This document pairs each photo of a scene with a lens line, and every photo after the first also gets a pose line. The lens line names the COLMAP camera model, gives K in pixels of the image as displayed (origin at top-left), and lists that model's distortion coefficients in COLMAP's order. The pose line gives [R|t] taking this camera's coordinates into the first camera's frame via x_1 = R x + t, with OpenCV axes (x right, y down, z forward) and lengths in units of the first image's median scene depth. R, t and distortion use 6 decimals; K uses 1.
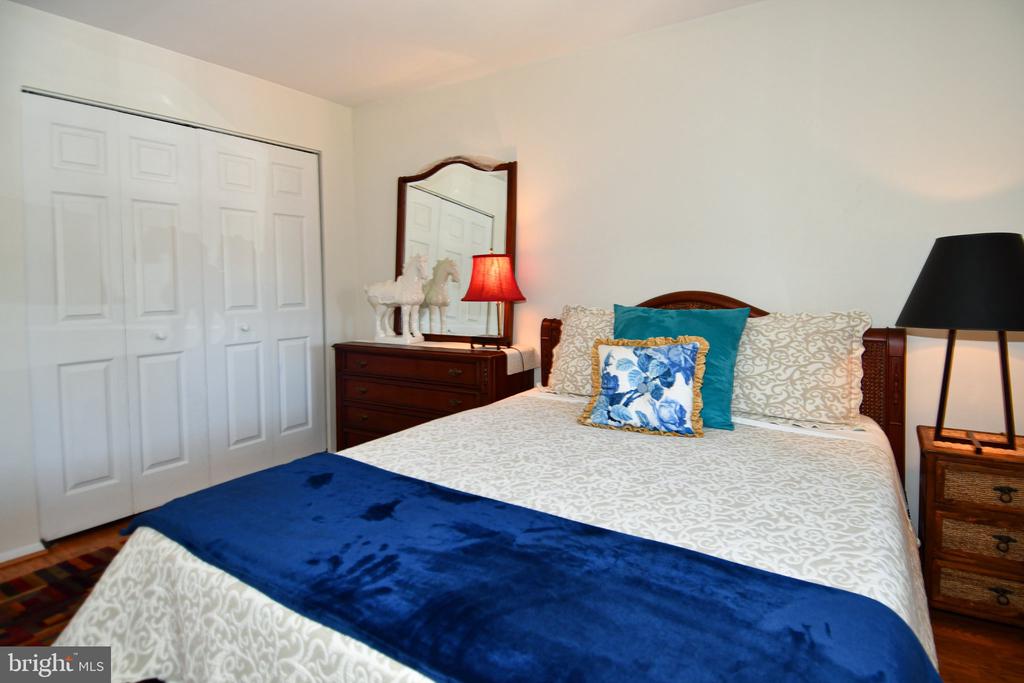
lens RADIAL K [[560.9, 0, 512.0], [0, 560.9, 341.5], [0, 0, 1]] dist [-0.000051, -0.000907]
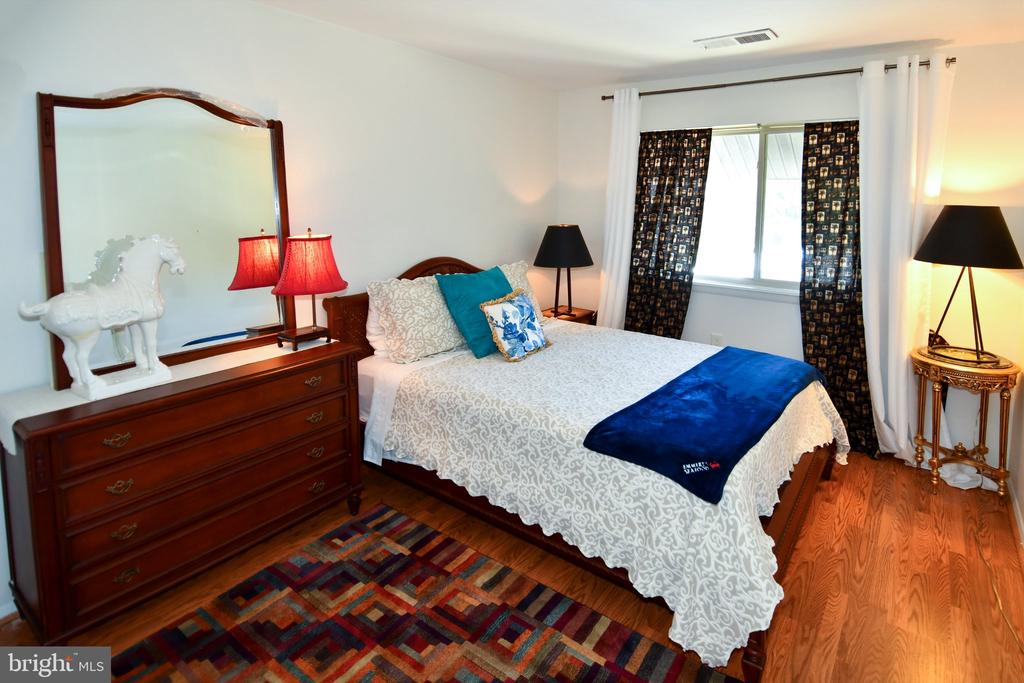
lens RADIAL K [[560.9, 0, 512.0], [0, 560.9, 341.5], [0, 0, 1]] dist [-0.000051, -0.000907]
pose [[0.039657, -0.234179, 0.971384, -0.871279], [0.116895, 0.966561, 0.228244, -0.159044], [-0.992352, 0.104498, 0.065706, 0.646221]]
